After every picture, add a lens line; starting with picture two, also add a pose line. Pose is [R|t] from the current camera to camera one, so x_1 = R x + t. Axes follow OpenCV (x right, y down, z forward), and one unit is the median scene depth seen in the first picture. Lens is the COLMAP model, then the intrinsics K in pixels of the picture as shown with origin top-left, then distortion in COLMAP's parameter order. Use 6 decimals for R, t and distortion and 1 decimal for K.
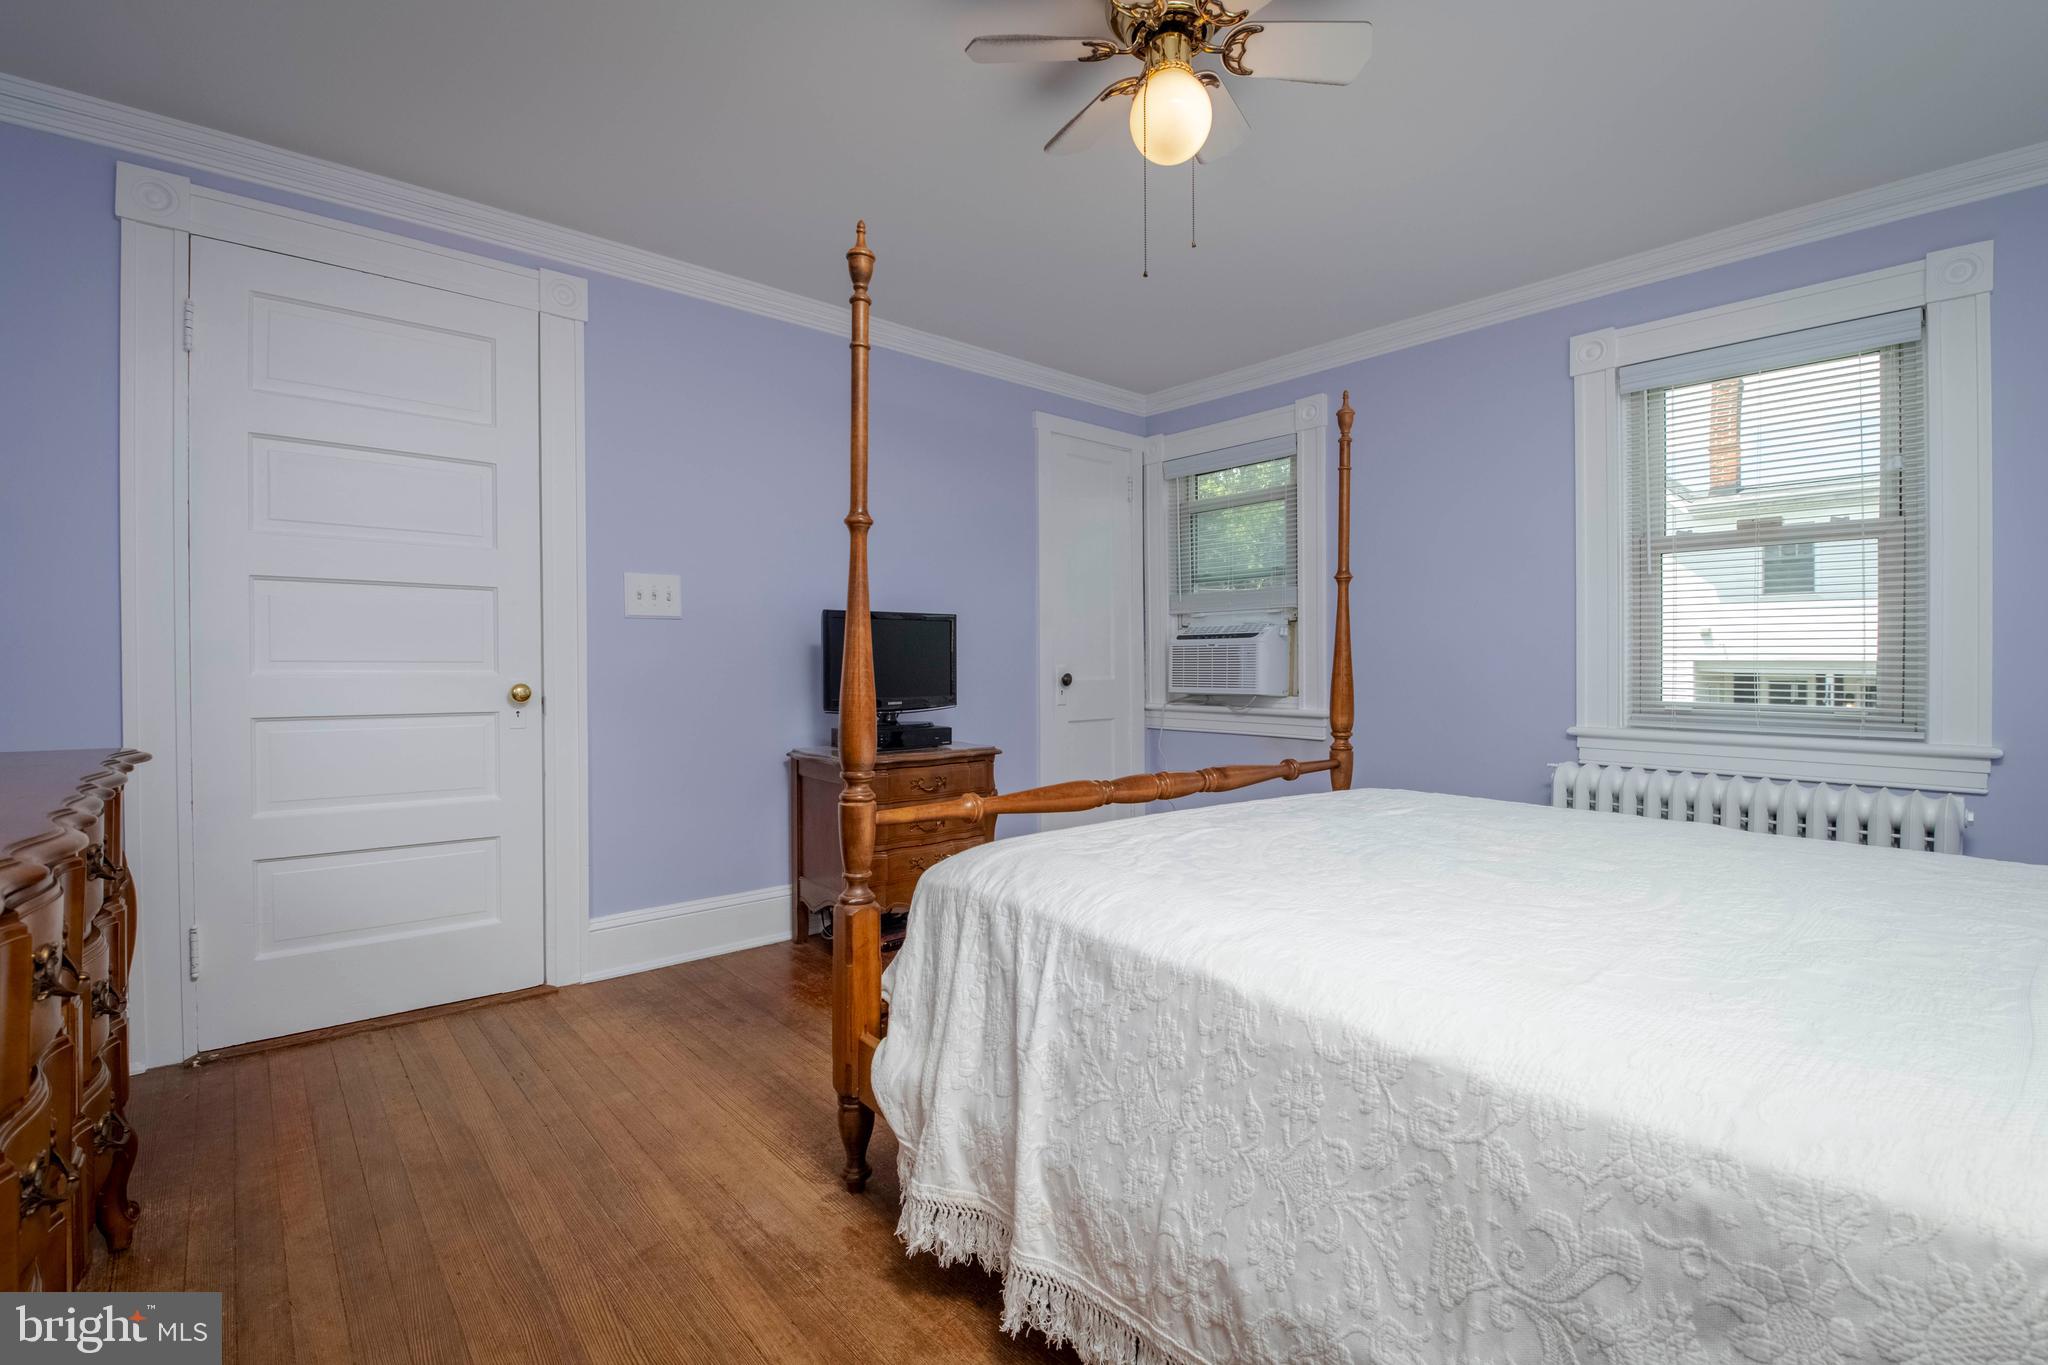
lens RADIAL K [[923.3, 0, 1037.1], [0, 923.3, 675.5], [0, 0, 1]] dist [0.000150, 0.000062]
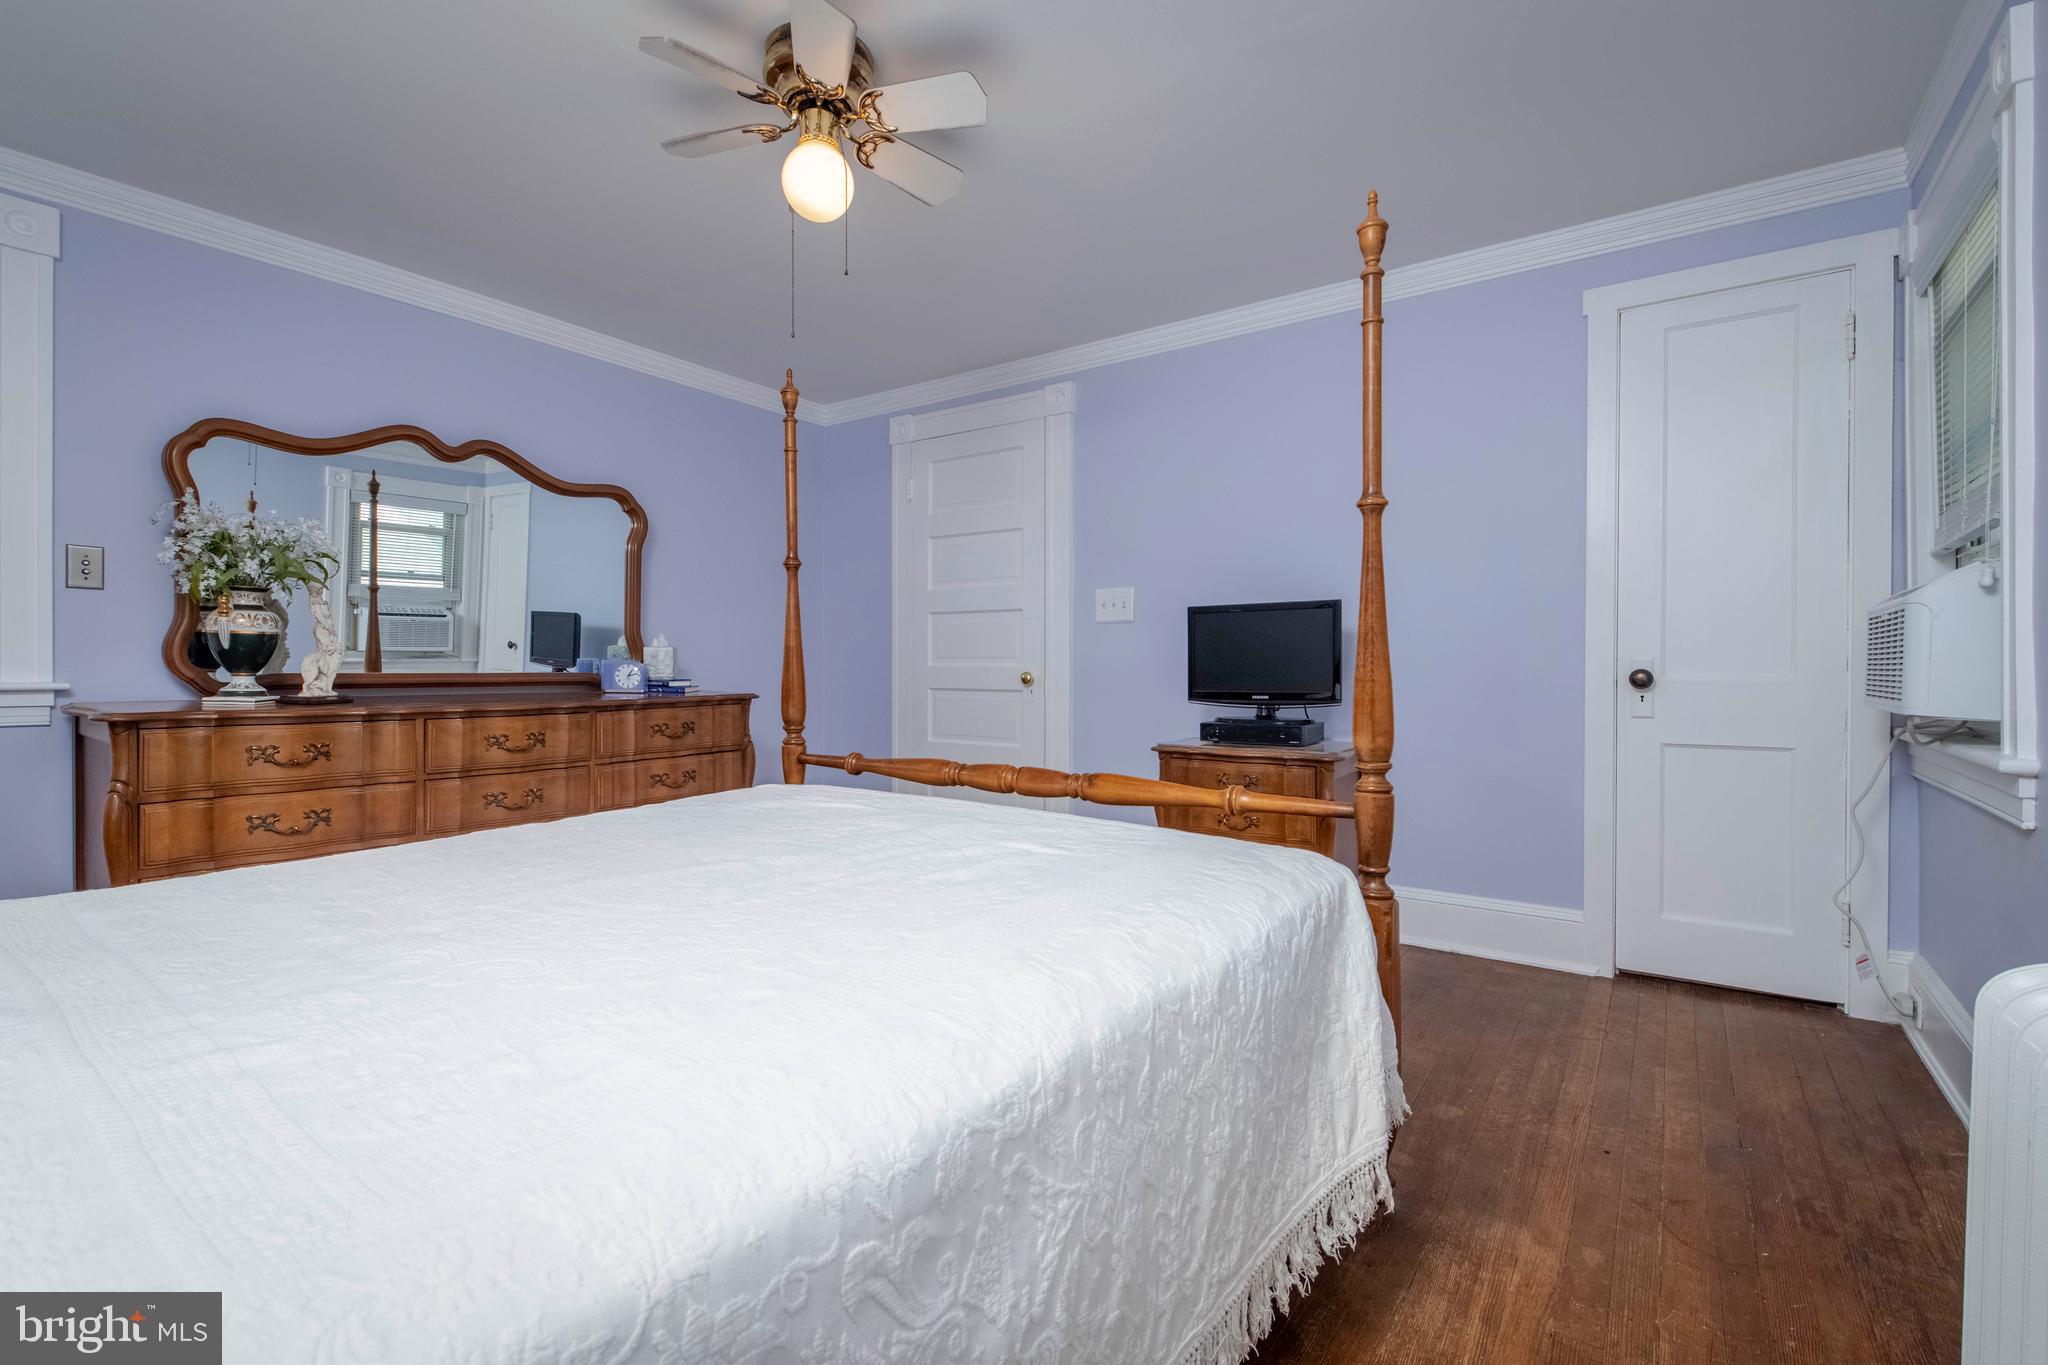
lens RADIAL K [[923.3, 0, 1037.1], [0, 923.3, 675.5], [0, 0, 1]] dist [0.000150, 0.000062]
pose [[0.232886, 0.009240, -0.972460, 1.024251], [-0.008881, 0.999933, 0.007374, 0.003846], [0.972464, 0.006919, 0.232952, 0.762615]]
